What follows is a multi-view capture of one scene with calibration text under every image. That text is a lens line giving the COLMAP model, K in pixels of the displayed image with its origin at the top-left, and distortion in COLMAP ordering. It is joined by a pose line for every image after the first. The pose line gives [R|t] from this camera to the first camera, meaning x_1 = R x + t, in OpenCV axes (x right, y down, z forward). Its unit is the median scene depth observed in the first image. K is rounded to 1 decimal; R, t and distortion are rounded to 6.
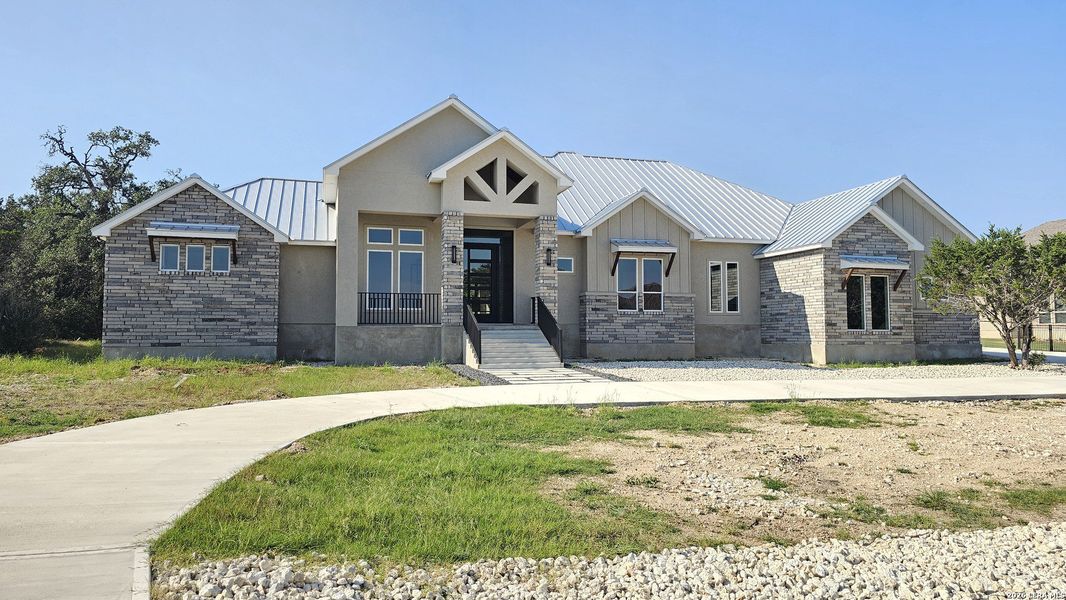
lens RADIAL K [[695.9, 0, 532.3], [0, 695.9, 293.5], [0, 0, 1]] dist [0.065753, -0.030951]
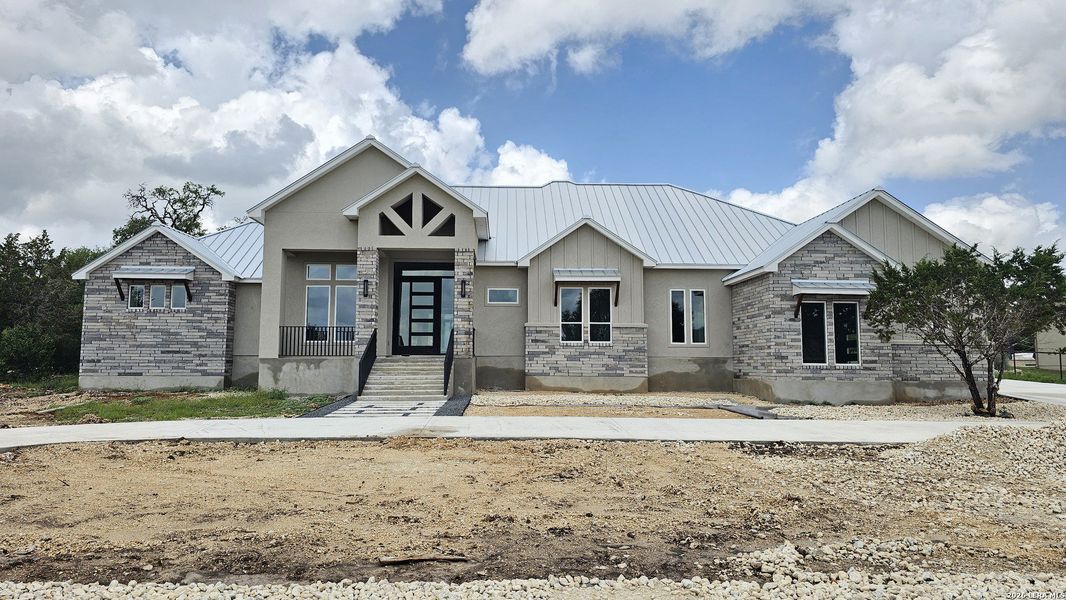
lens RADIAL K [[695.9, 0, 523.9], [0, 695.9, 294.8], [0, 0, 1]] dist [0.065753, -0.030951]
pose [[0.969934, -0.018913, -0.242633, 0.338076], [0.008628, 0.999021, -0.043385, 0.000410], [0.243216, 0.039987, 0.969147, 0.053391]]
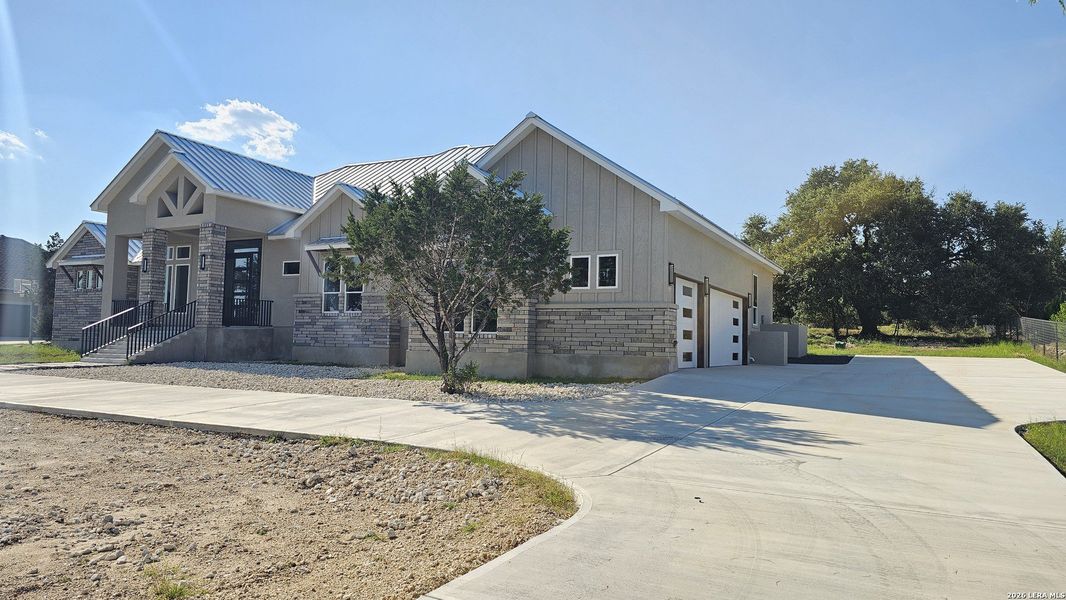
lens RADIAL K [[695.9, 0, 533.8], [0, 695.9, 294.3], [0, 0, 1]] dist [0.065753, -0.030951]
pose [[0.728716, -0.033951, -0.683974, 1.093813], [0.016578, 0.999352, -0.031943, 0.038782], [0.684615, 0.011938, 0.728807, 0.541431]]
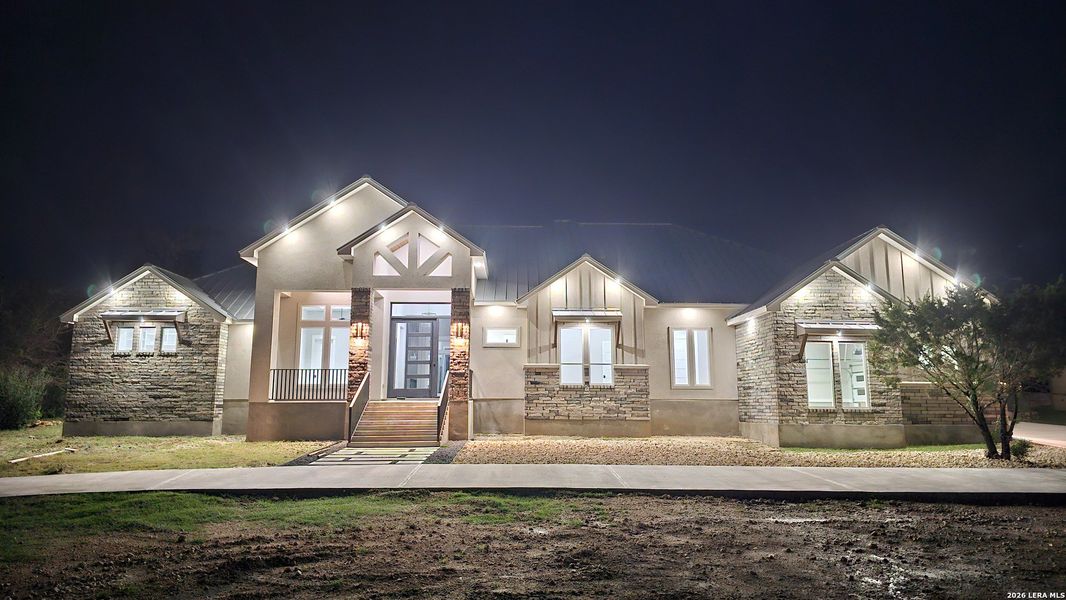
lens RADIAL K [[695.9, 0, 532.0], [0, 695.9, 294.2], [0, 0, 1]] dist [0.065753, -0.030951]
pose [[0.969783, -0.035572, -0.241361, 0.346614], [0.011223, 0.994770, -0.101519, -0.001561], [0.243710, 0.095743, 0.965111, 0.077637]]
